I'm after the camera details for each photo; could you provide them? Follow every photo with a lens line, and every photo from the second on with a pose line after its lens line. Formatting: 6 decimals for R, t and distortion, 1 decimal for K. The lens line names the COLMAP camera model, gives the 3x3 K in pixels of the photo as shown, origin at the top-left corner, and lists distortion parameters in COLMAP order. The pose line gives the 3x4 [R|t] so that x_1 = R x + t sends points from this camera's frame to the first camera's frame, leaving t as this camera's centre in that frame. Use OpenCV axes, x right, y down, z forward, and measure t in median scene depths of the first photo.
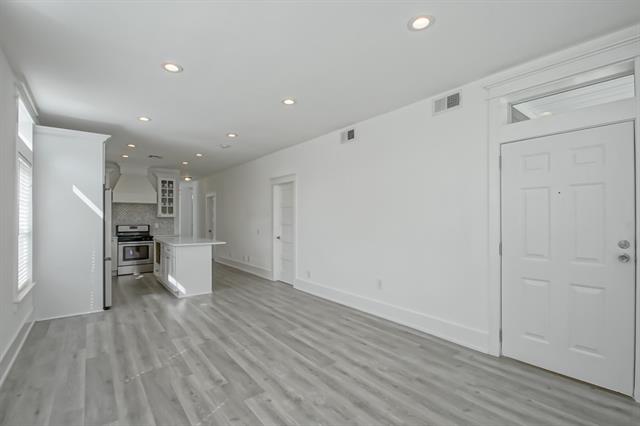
lens RADIAL K [[282.9, 0, 303.9], [0, 282.9, 218.7], [0, 0, 1]] dist [-0.010066, -0.000498]
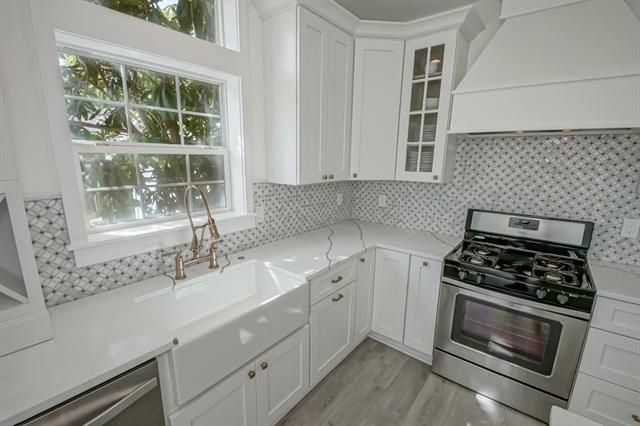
lens RADIAL K [[287.7, 0, 314.2], [0, 287.7, 219.8], [0, 0, 1]] dist [-0.001592, -0.000637]
pose [[0.257769, 0.214279, -0.942146, -0.984605], [-0.014797, 0.975859, 0.217898, -0.080583], [0.966093, -0.042226, 0.254717, 1.838726]]
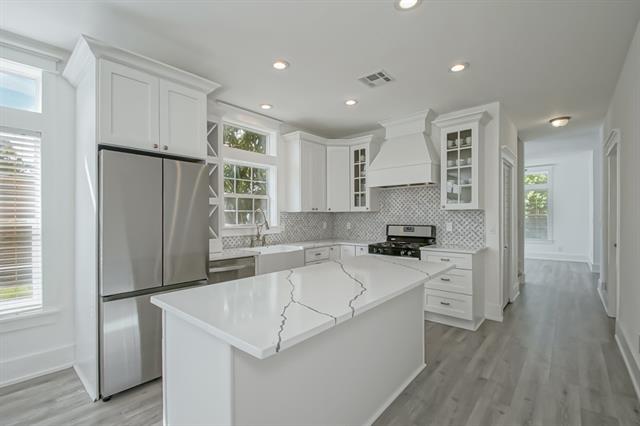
lens RADIAL K [[290.2, 0, 318.9], [0, 290.2, 216.0], [0, 0, 1]] dist [0.000498, 0.000108]
pose [[0.226310, -0.000428, -0.974055, -0.185186], [0.003937, 0.999992, 0.000476, 0.009151], [0.974047, -0.003943, 0.226310, 1.744486]]
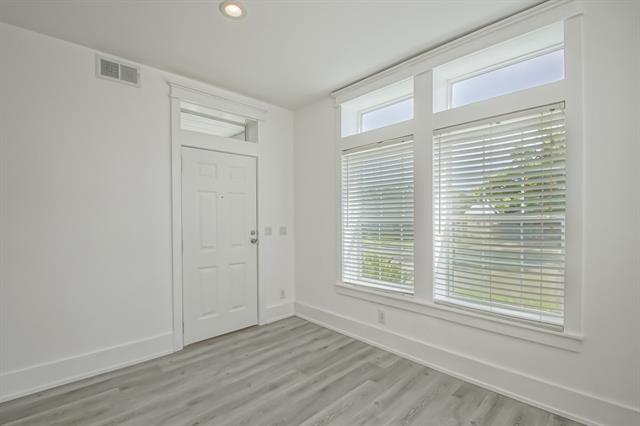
lens RADIAL K [[298.4, 0, 319.8], [0, 298.4, 219.7], [0, 0, 1]] dist [0.000759, 0.000160]
pose [[-0.128608, -0.002661, 0.991692, -0.413990], [0.007008, 0.999969, 0.003592, 0.008601], [-0.991671, 0.007411, -0.128585, 0.554795]]
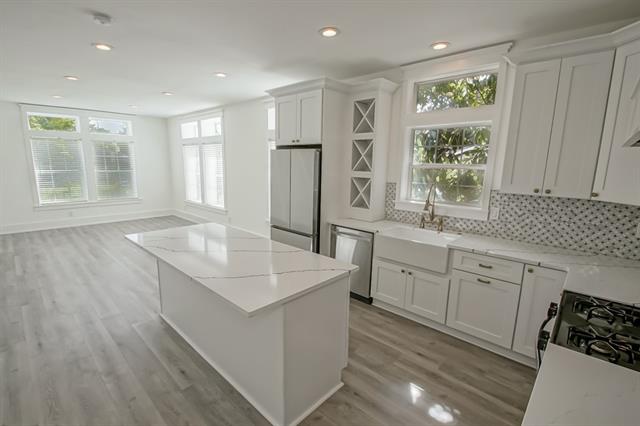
lens RADIAL K [[289.3, 0, 313.6], [0, 289.3, 213.3], [0, 0, 1]] dist [0.030401, -0.024813]
pose [[-0.982945, 0.014908, -0.183293, -0.911731], [-0.017441, 0.984659, 0.173614, -0.097412], [0.183069, 0.173850, -0.967606, 2.761288]]
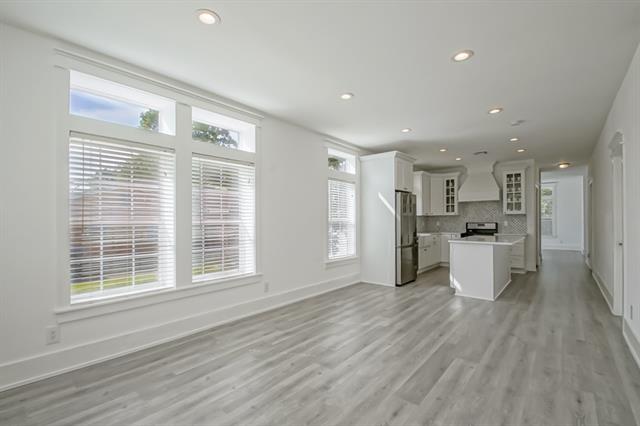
lens RADIAL K [[284.6, 0, 326.6], [0, 284.6, 218.8], [0, 0, 1]] dist [0.000505, -0.000039]
pose [[0.241199, -0.005402, -0.970461, 0.670236], [0.005752, 0.999975, -0.004137, 0.024753], [0.970459, -0.004584, 0.241224, 0.516101]]
